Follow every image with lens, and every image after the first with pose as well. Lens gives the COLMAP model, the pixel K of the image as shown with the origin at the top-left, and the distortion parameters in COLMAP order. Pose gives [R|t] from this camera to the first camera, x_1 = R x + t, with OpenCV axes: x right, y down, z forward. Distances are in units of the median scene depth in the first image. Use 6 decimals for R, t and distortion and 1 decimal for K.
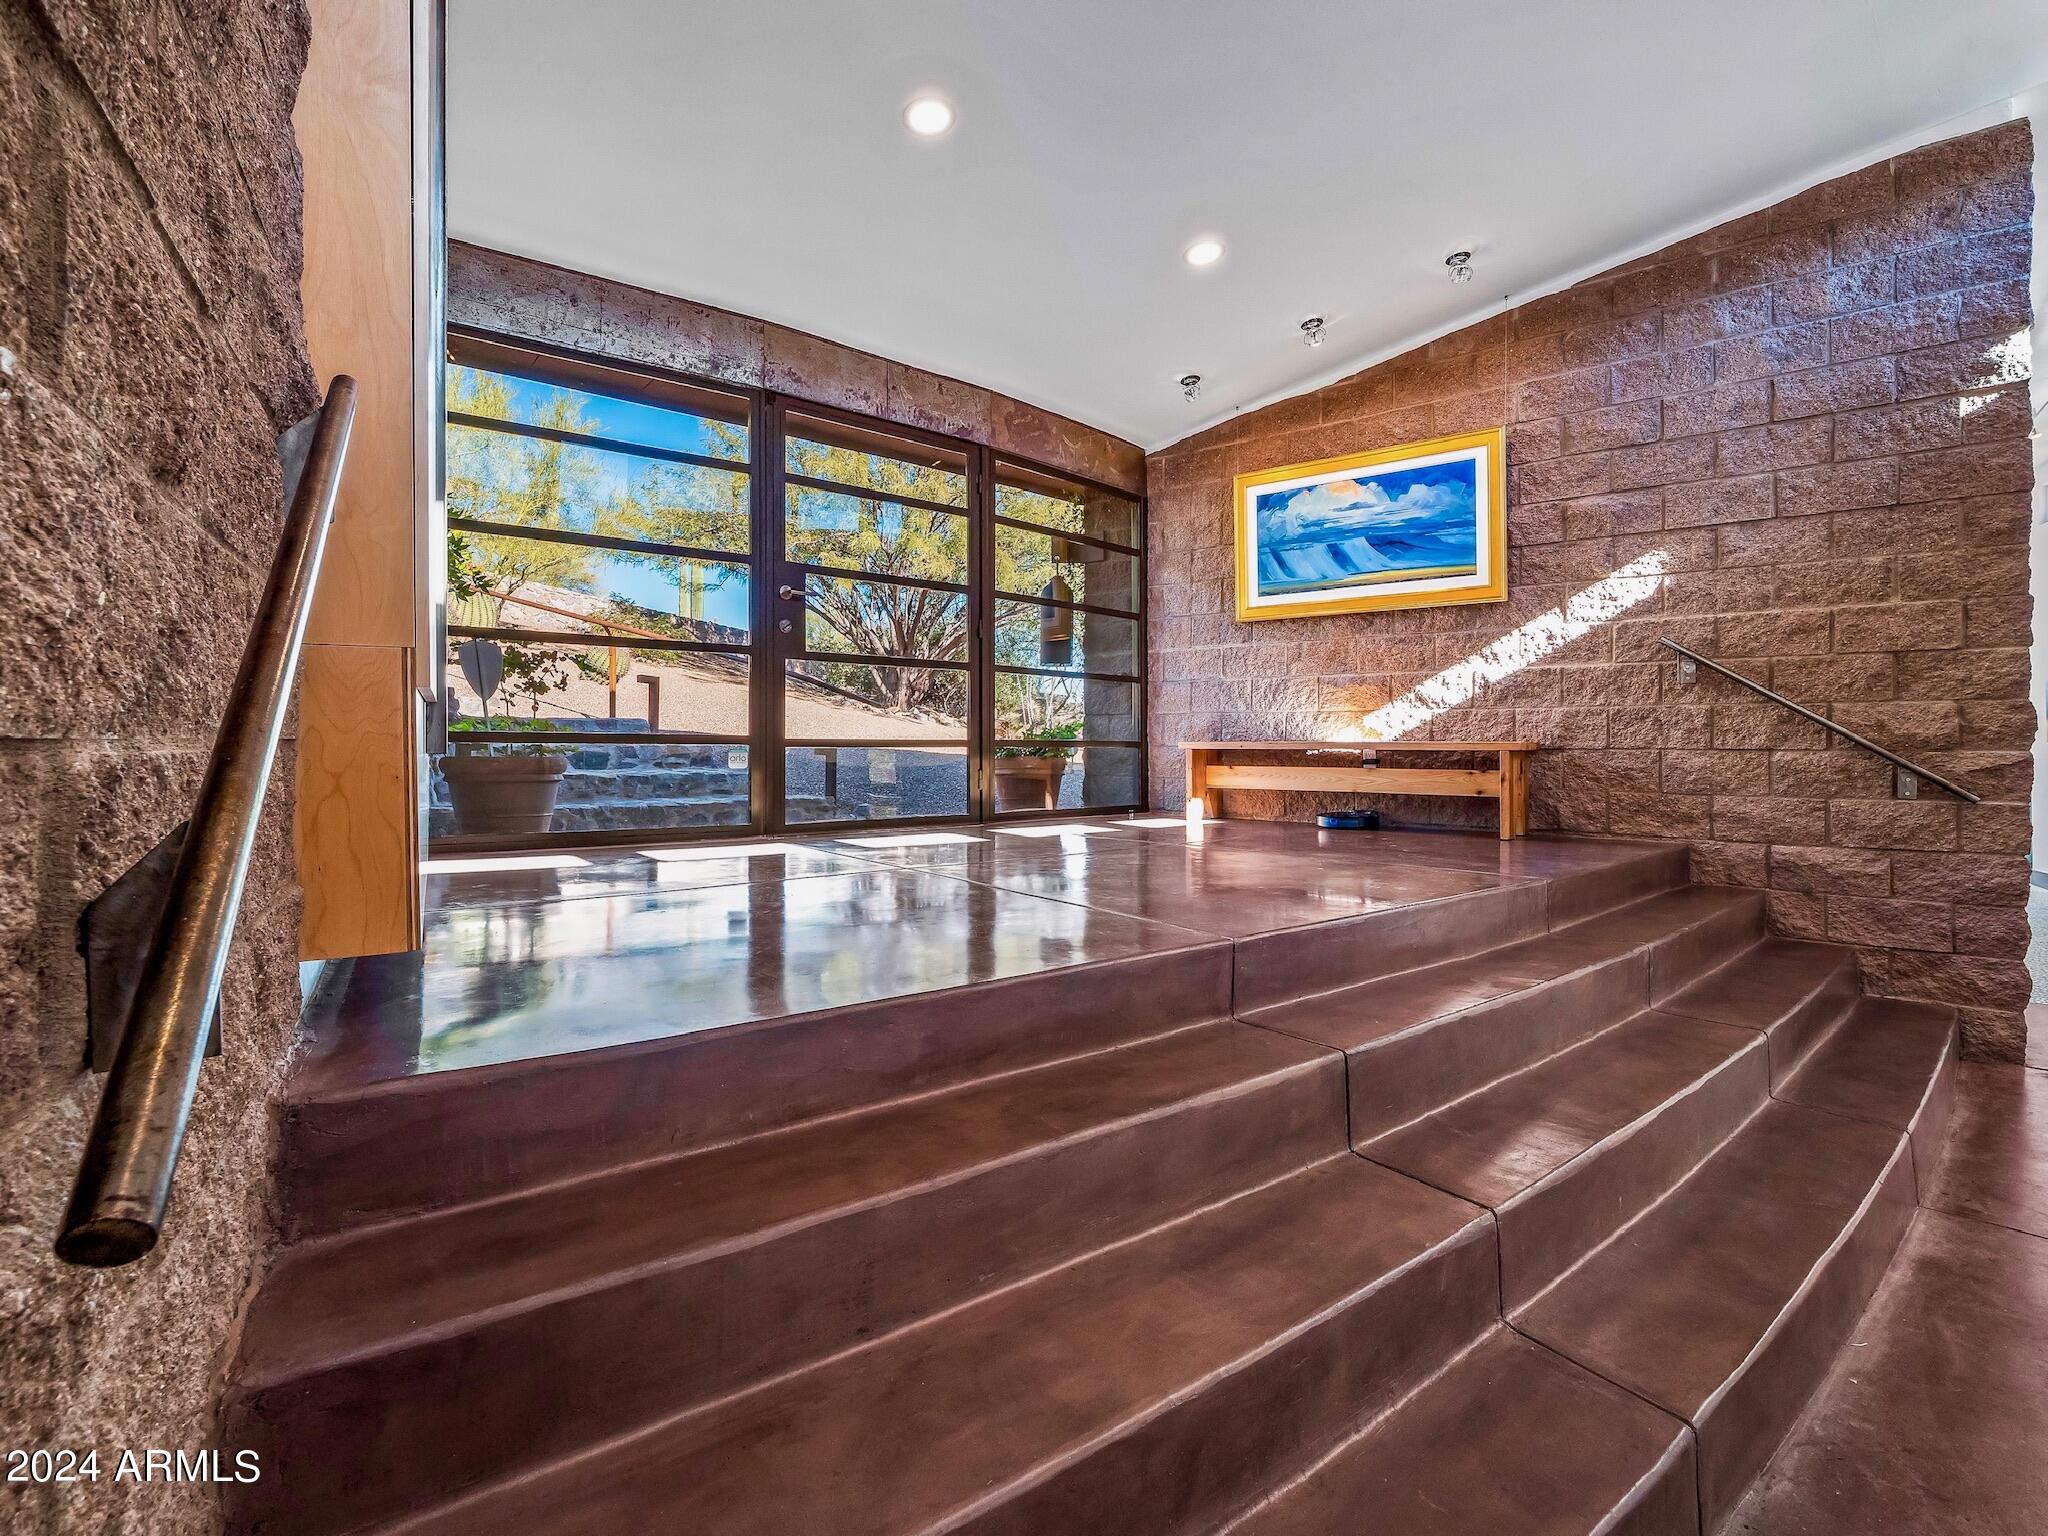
lens RADIAL K [[997.5, 0, 1006.8], [0, 997.5, 769.0], [0, 0, 1]] dist [0.001041, -0.000429]
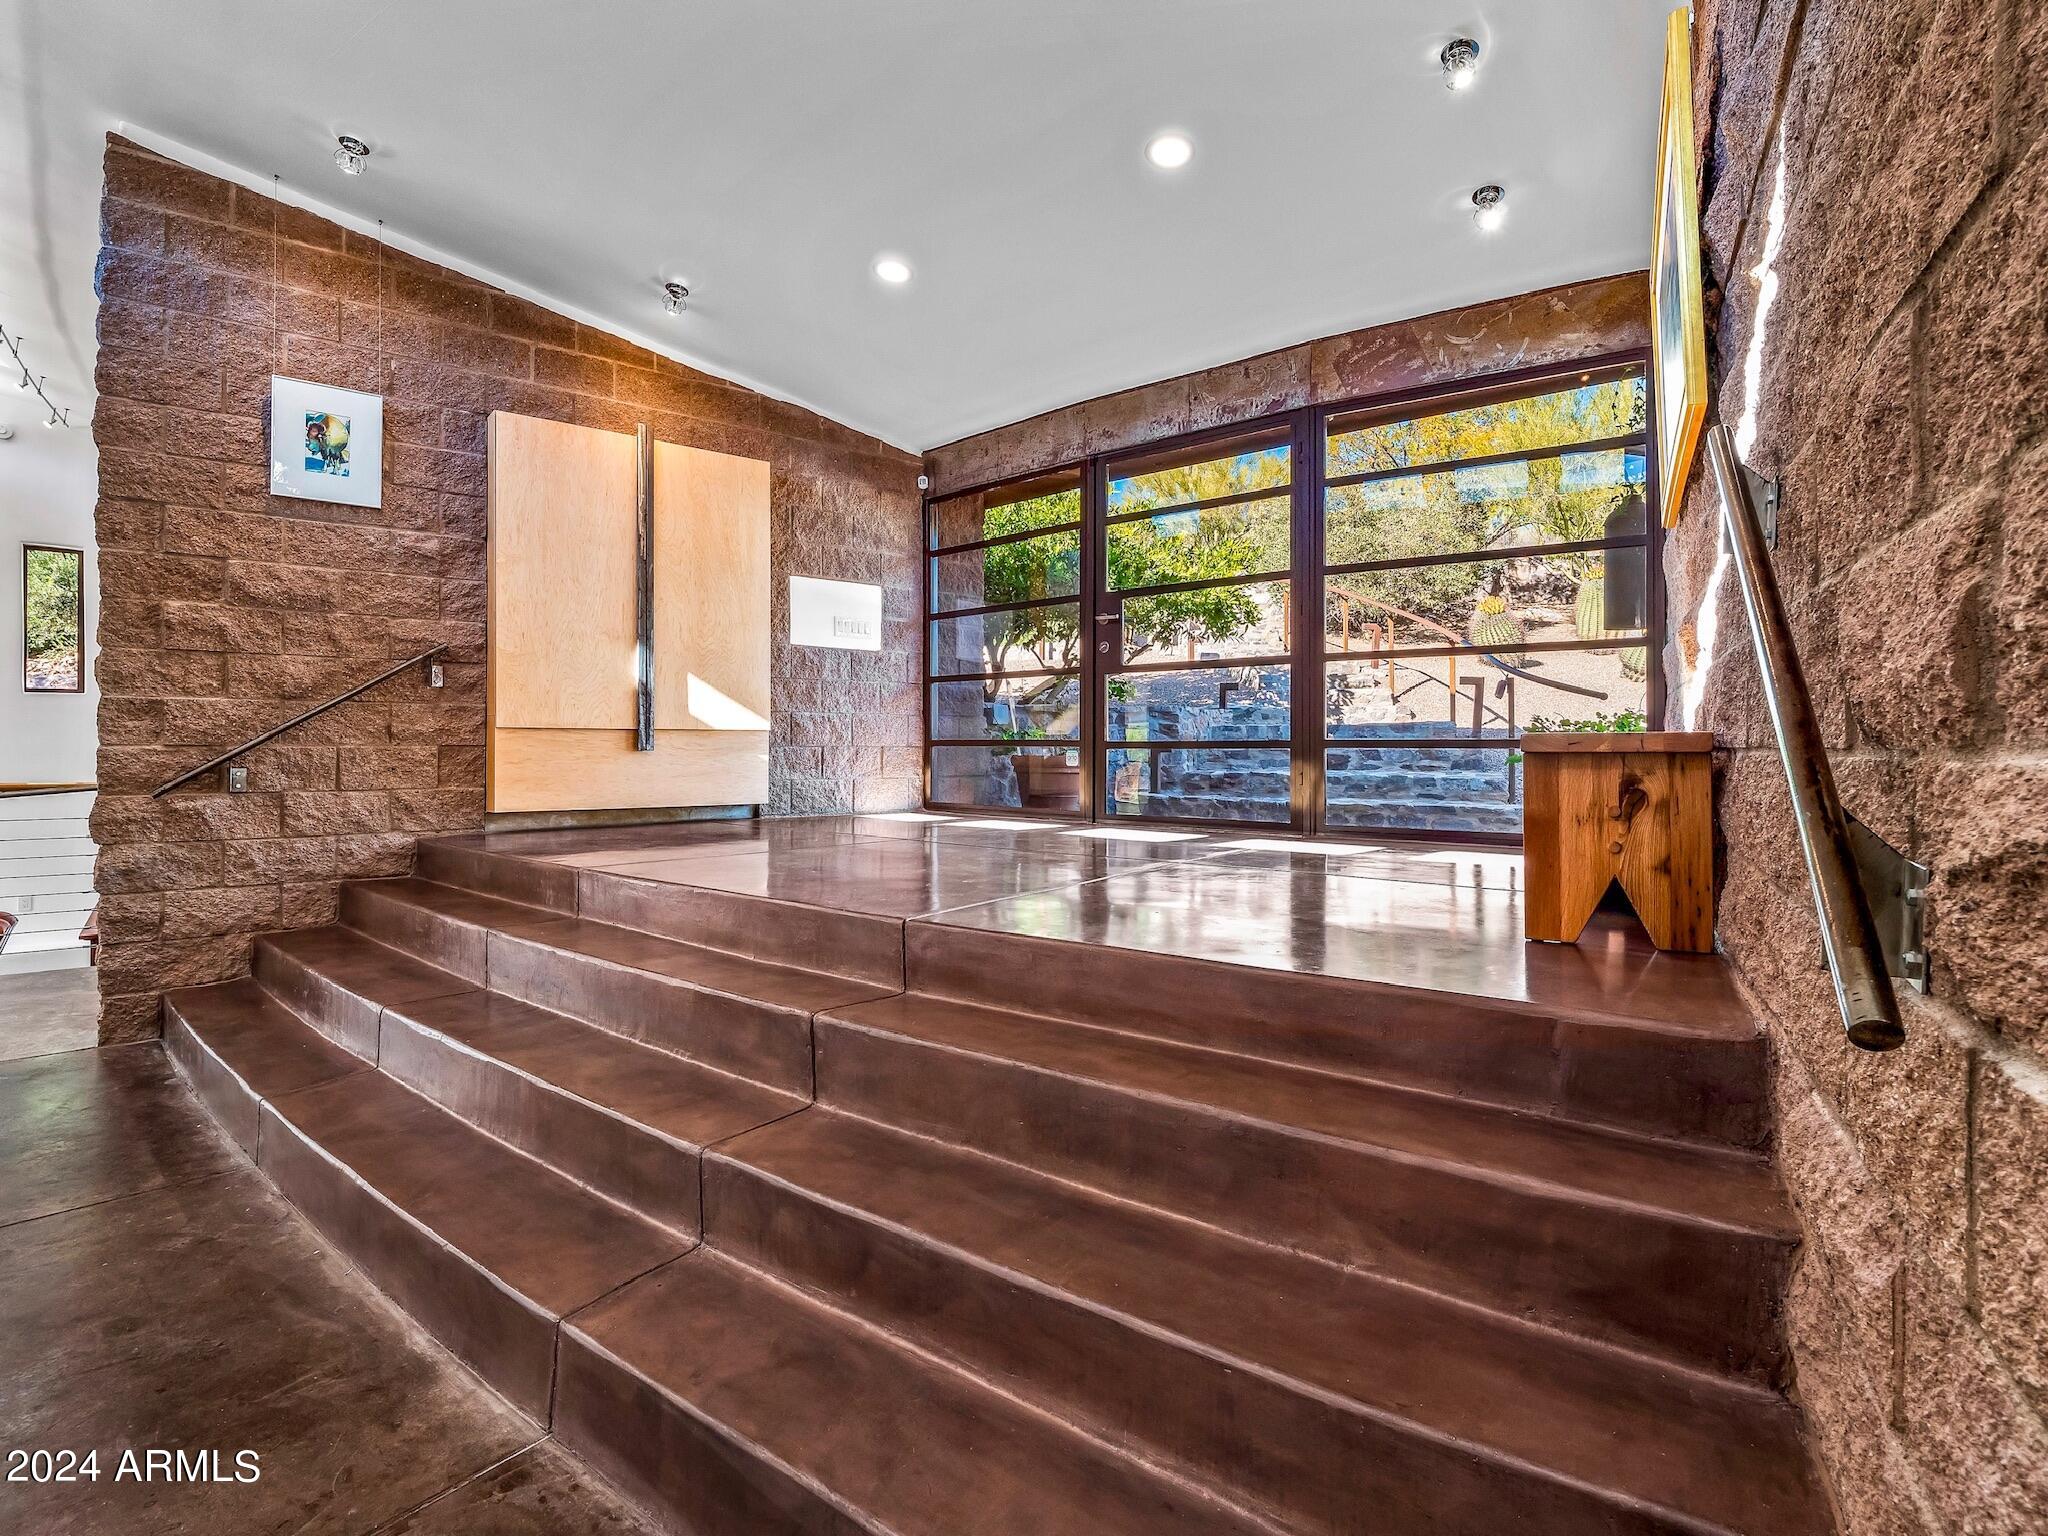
lens RADIAL K [[997.5, 0, 1006.8], [0, 997.5, 769.0], [0, 0, 1]] dist [0.001041, -0.000429]
pose [[0.176382, 0.017839, -0.984160, 0.809577], [-0.023249, 0.999632, 0.013952, -0.010041], [0.984047, 0.020420, 0.176732, 0.590837]]
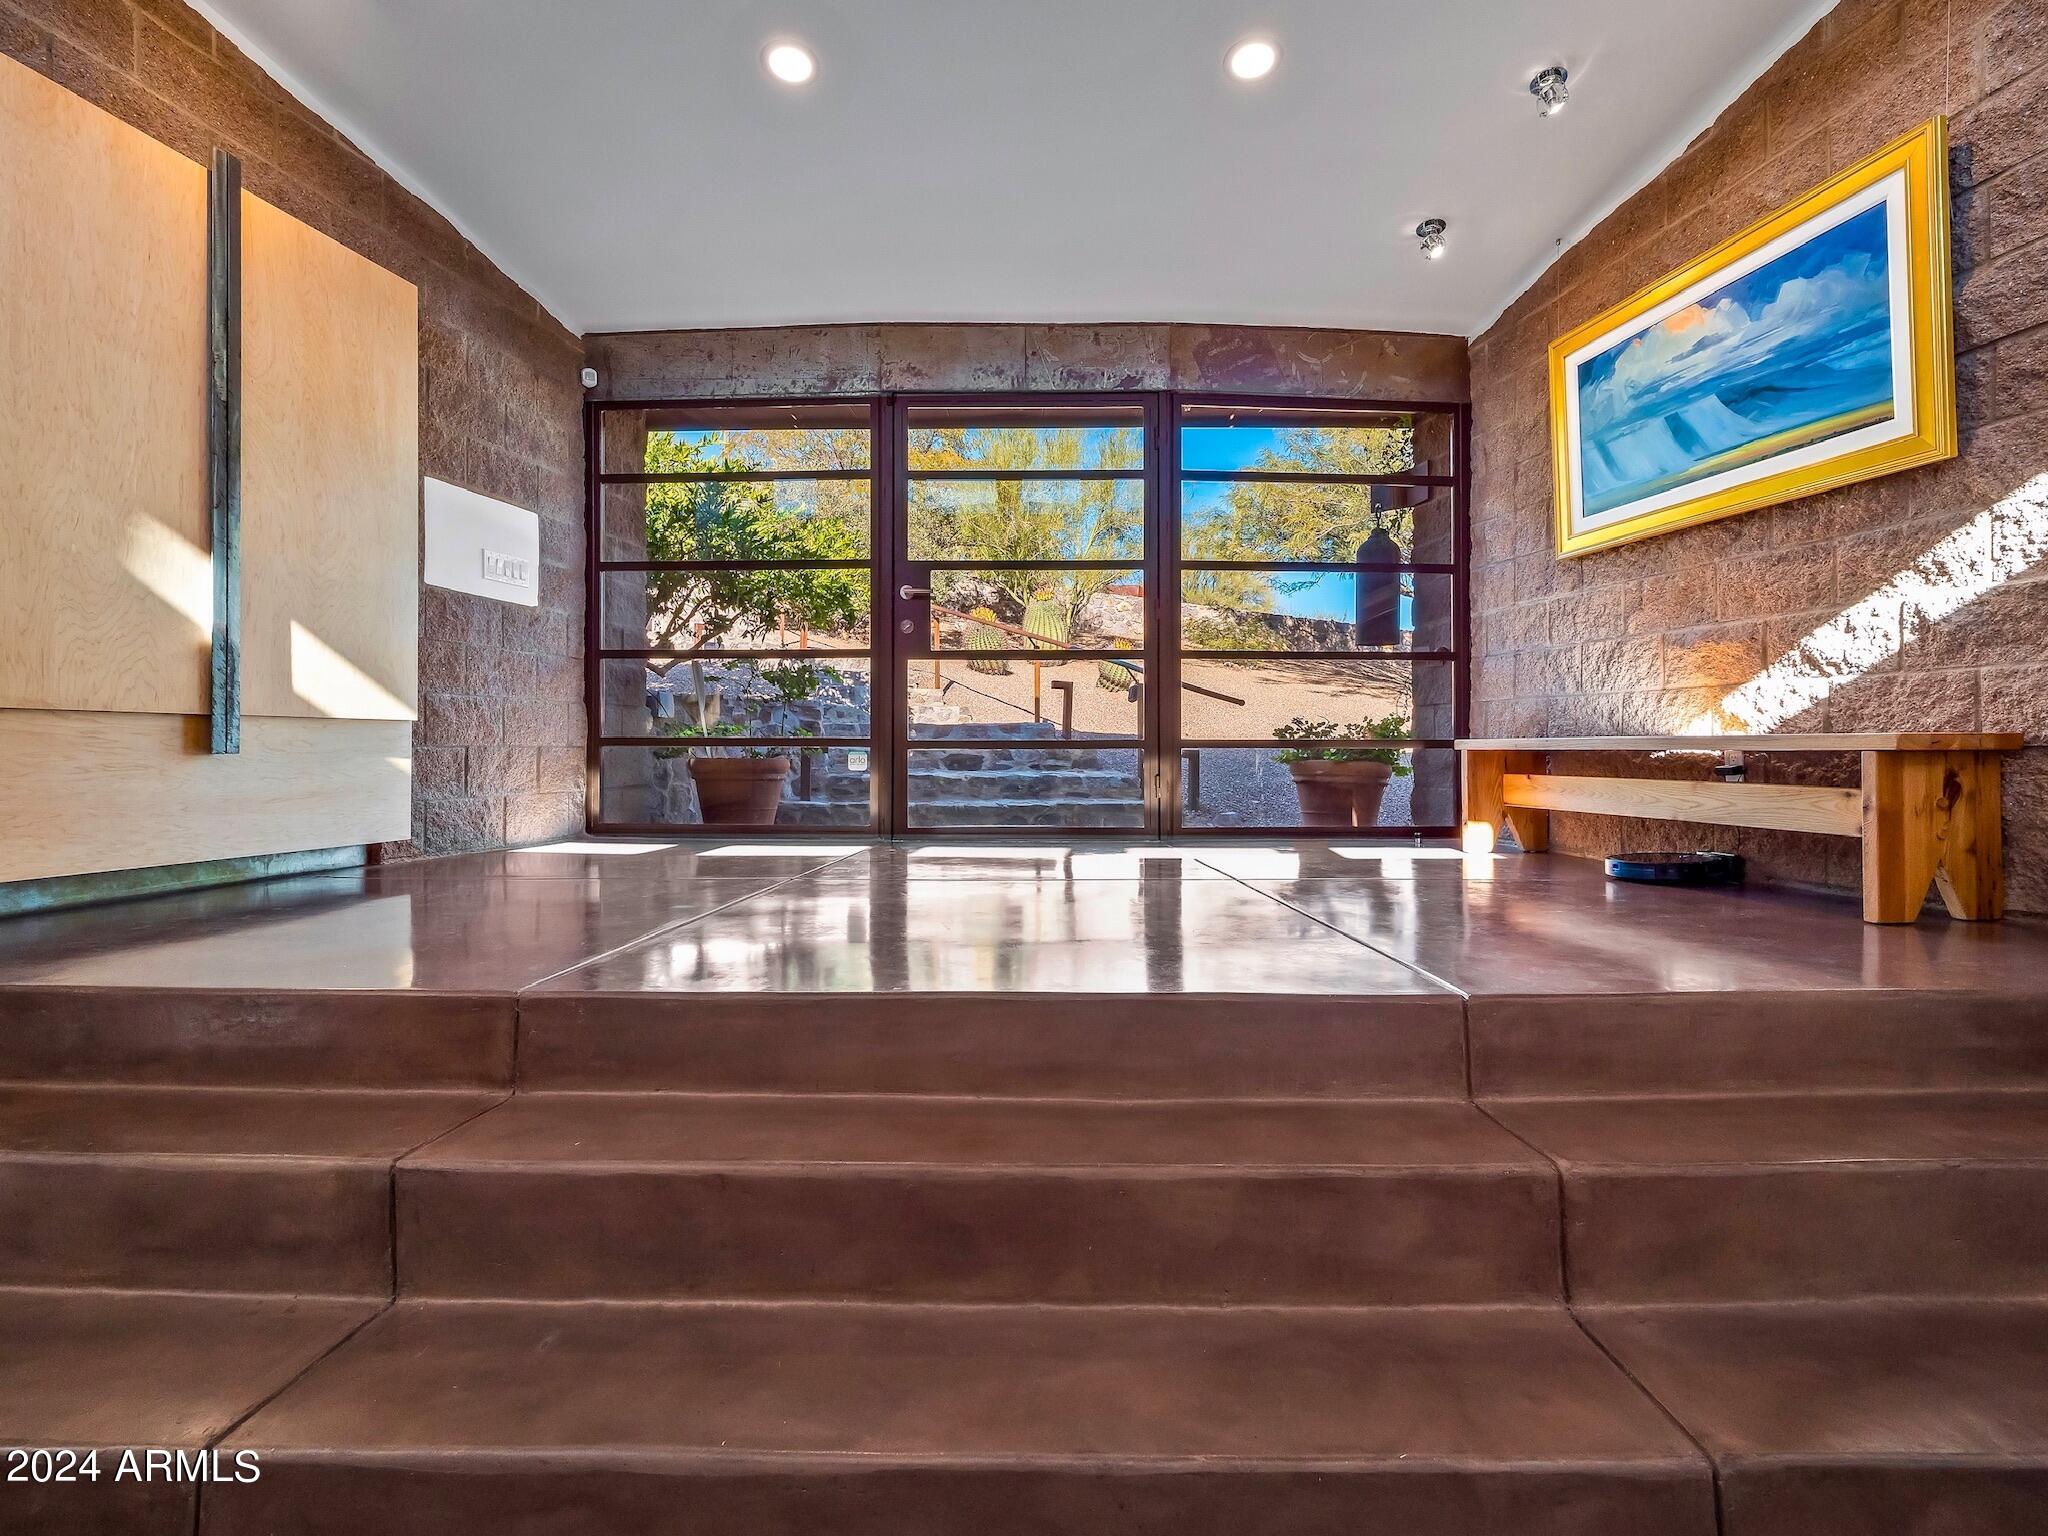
lens RADIAL K [[1006.1, 0, 1013.6], [0, 1006.1, 758.5], [0, 0, 1]] dist [0.001454, -0.001694]
pose [[0.756393, 0.003160, -0.654110, 0.440646], [-0.012547, 0.999874, -0.009679, -0.003790], [0.653997, 0.015528, 0.756338, 0.279534]]
